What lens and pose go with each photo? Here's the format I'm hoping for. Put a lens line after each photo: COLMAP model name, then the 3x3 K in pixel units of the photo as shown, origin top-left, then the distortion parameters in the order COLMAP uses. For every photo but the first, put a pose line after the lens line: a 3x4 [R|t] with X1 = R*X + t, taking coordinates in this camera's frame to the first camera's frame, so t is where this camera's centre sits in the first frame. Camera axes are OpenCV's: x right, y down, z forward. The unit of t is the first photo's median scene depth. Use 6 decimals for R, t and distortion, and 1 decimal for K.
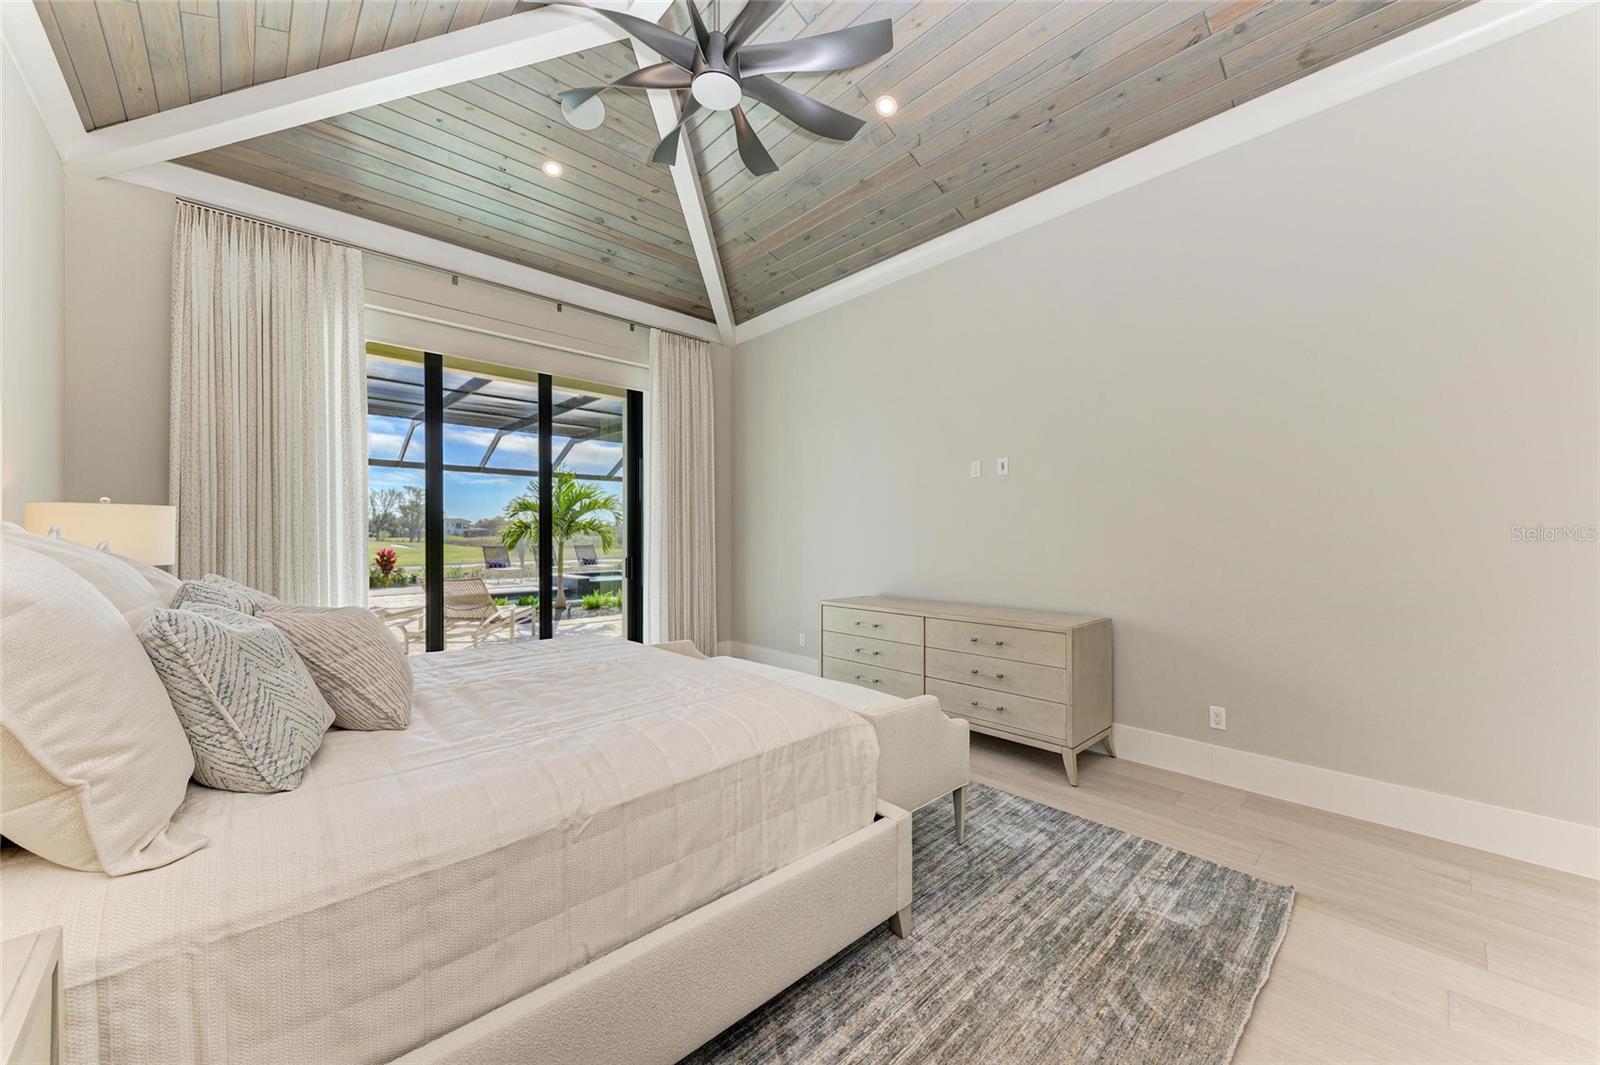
lens RADIAL K [[595.9, 0, 805.6], [0, 595.9, 533.5], [0, 0, 1]] dist [0.008353, 0.000168]
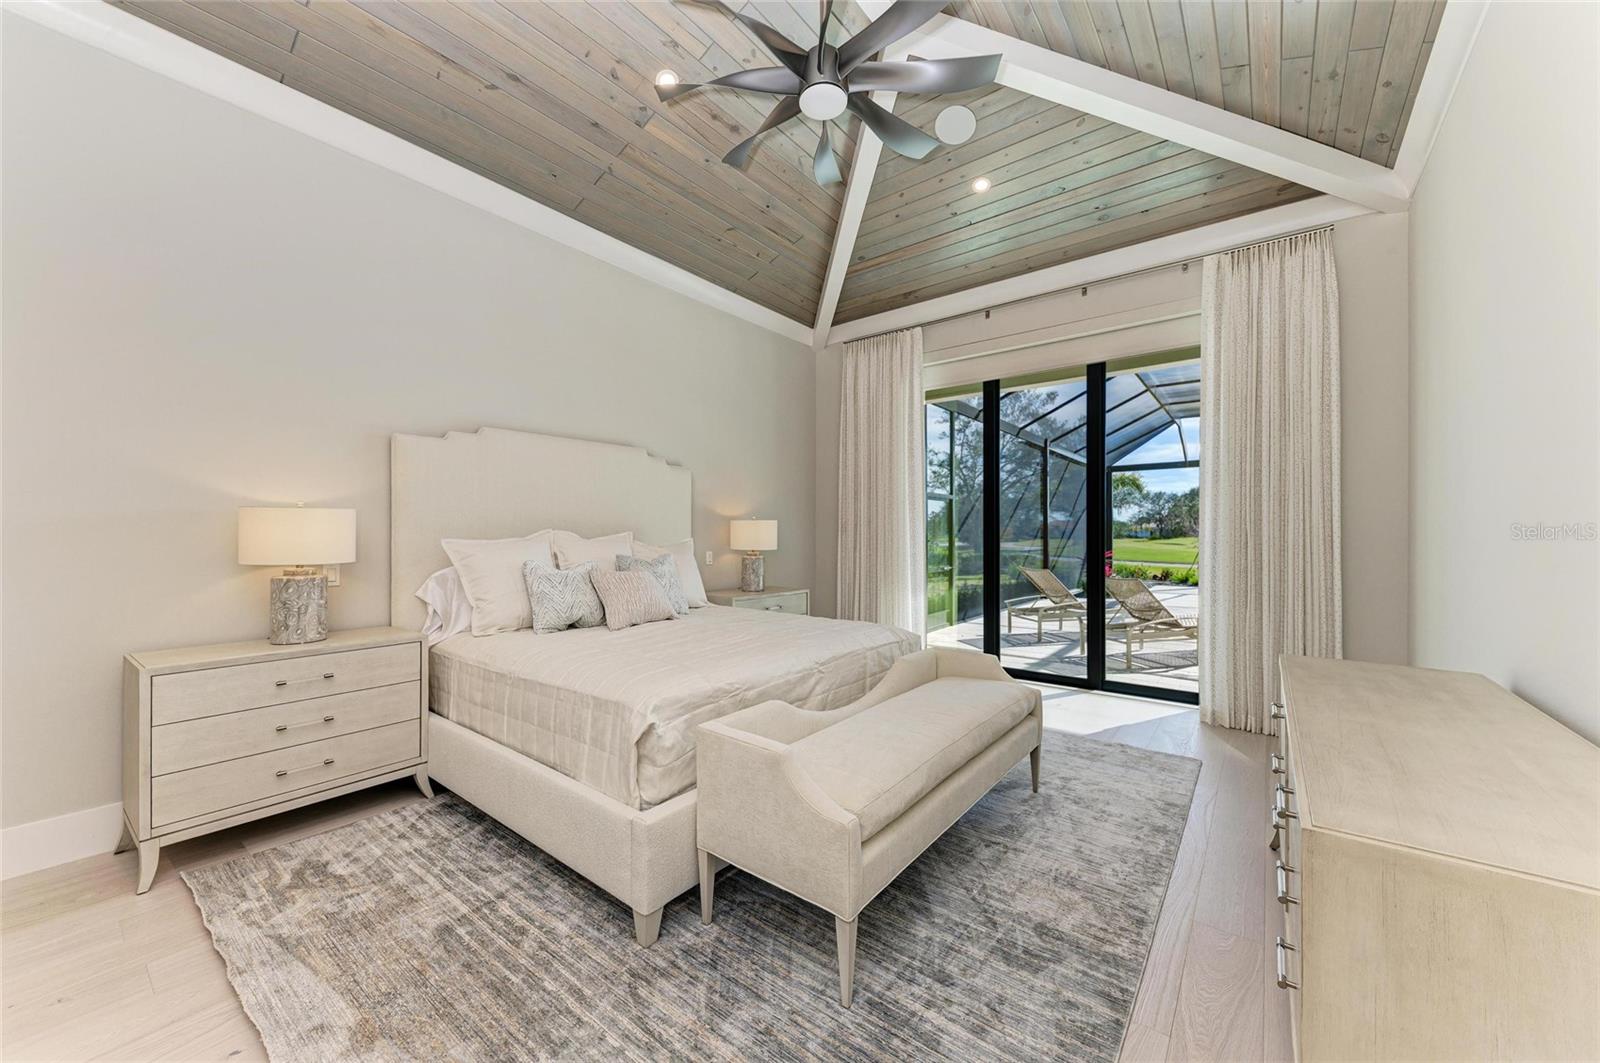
lens RADIAL K [[595.9, 0, 805.2], [0, 595.9, 531.6], [0, 0, 1]] dist [0.008353, 0.000168]
pose [[0.148094, -0.003963, -0.988965, 0.554103], [0.005164, 0.999981, -0.003234, -0.000532], [0.988960, -0.004628, 0.148112, 0.526210]]
